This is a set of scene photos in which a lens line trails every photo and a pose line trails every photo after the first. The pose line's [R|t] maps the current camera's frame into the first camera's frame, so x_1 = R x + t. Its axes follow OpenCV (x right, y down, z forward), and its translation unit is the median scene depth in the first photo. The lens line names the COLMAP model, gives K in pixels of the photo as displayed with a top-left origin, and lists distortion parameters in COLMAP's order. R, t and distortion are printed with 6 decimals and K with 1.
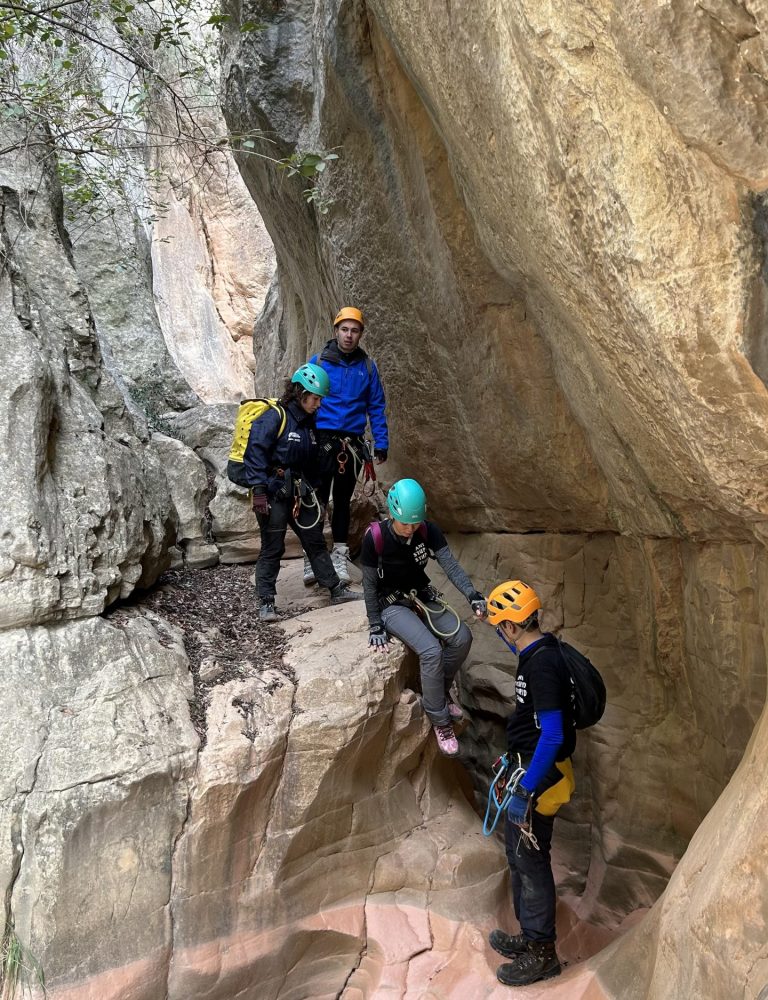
lens RADIAL K [[1049.1, 0, 384.7], [0, 1049.1, 512.0], [0, 0, 1]] dist [0.170852, -0.411971]
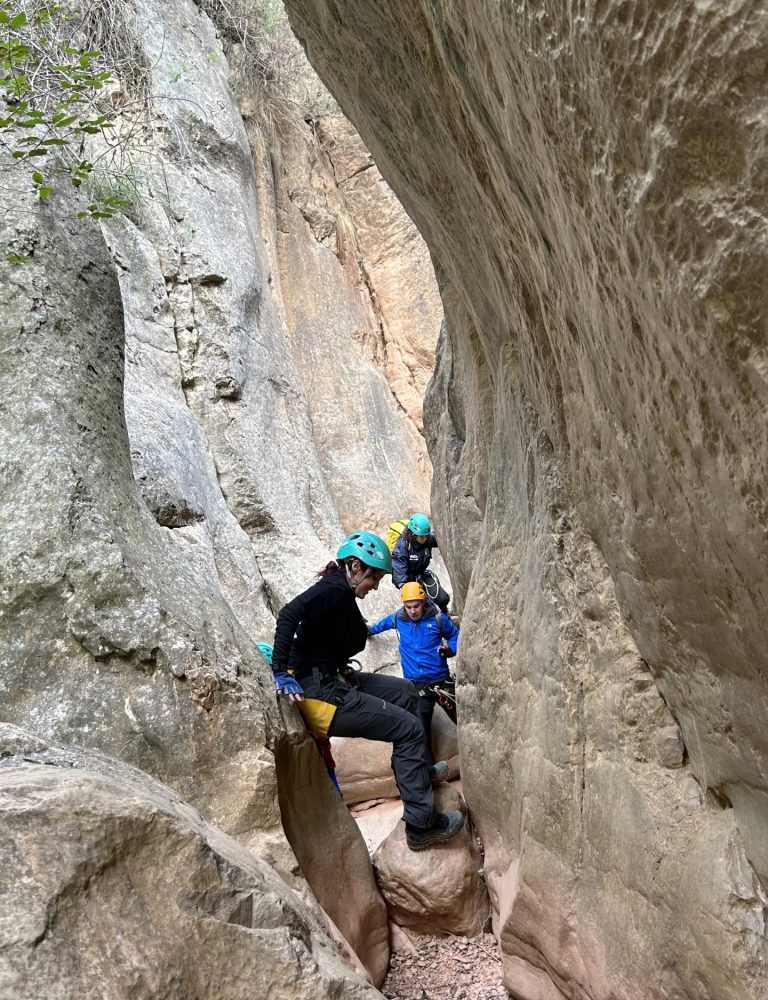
lens RADIAL K [[1049.1, 0, 384.7], [0, 1049.1, 512.0], [0, 0, 1]] dist [0.170852, -0.411971]
pose [[0.963692, -0.115901, -0.240552, -0.013255], [0.094922, 0.990740, -0.097075, -0.055103], [0.249576, 0.070716, 0.965770, 0.375203]]
